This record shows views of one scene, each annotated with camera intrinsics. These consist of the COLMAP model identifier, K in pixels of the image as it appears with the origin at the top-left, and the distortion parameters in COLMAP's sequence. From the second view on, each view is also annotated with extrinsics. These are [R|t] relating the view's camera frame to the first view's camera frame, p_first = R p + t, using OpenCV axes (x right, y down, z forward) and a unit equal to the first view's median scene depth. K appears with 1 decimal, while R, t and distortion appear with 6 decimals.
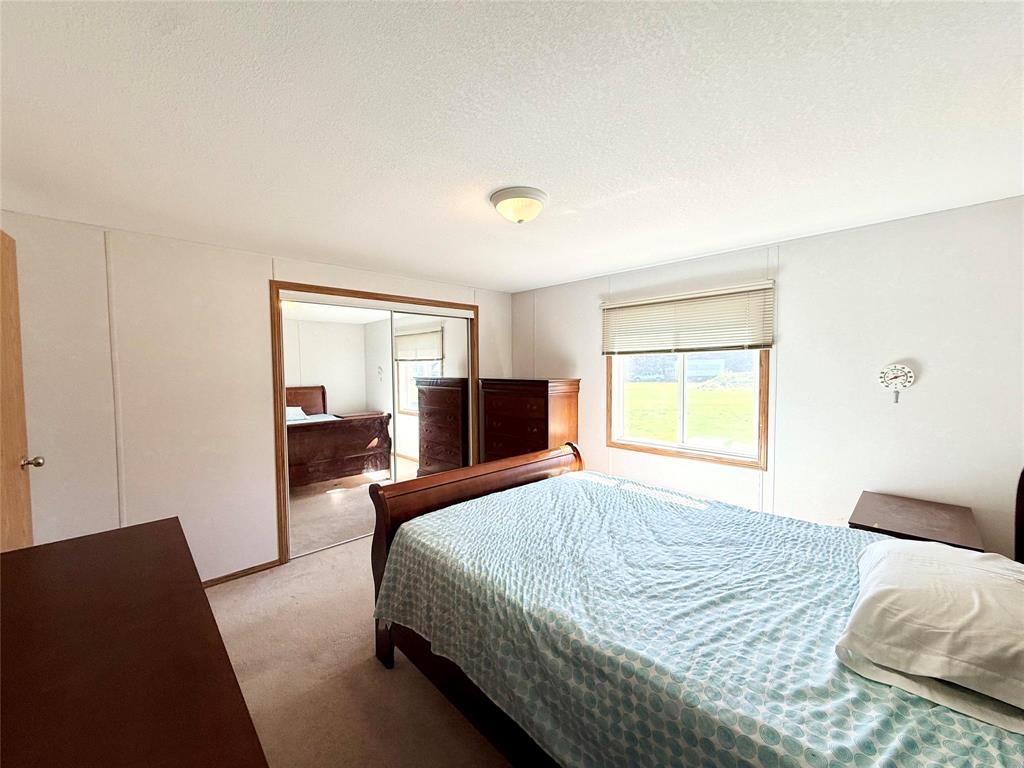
lens RADIAL K [[406.7, 0, 510.6], [0, 406.7, 385.3], [0, 0, 1]] dist [-0.001615, 0.000085]
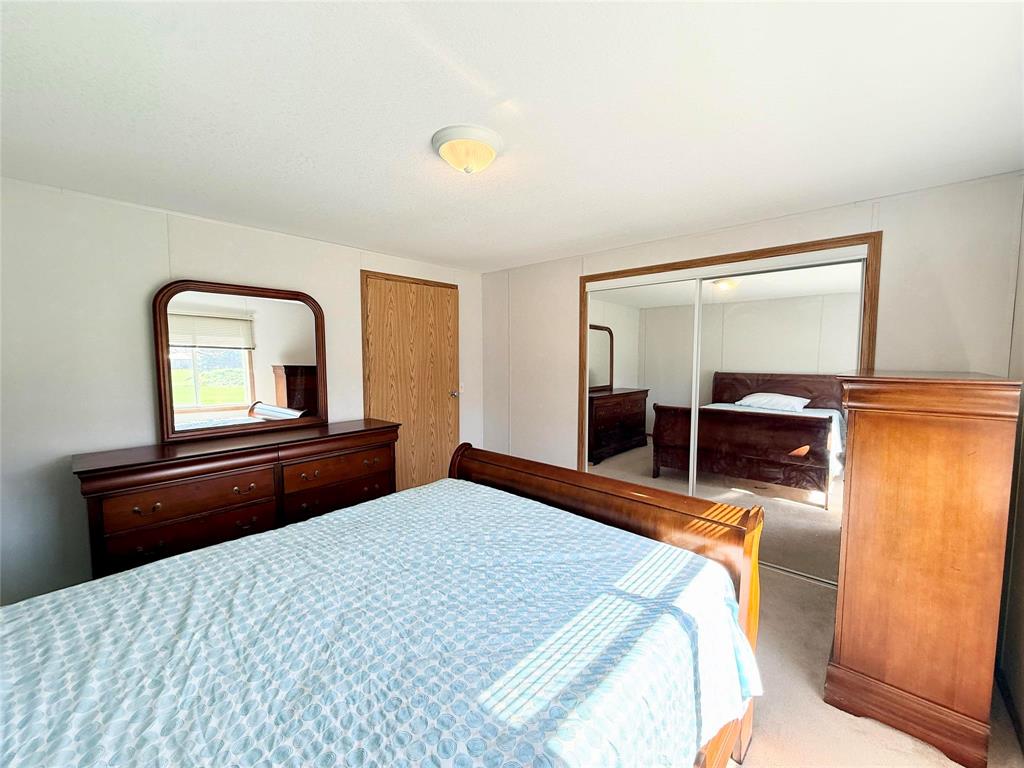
lens RADIAL K [[402.5, 0, 512.1], [0, 402.5, 387.9], [0, 0, 1]] dist [-0.000896, 0.000801]
pose [[0.078068, 0.091233, -0.992765, 0.763379], [-0.044324, 0.995137, 0.087966, -0.033255], [0.995962, 0.037136, 0.081733, 0.893584]]
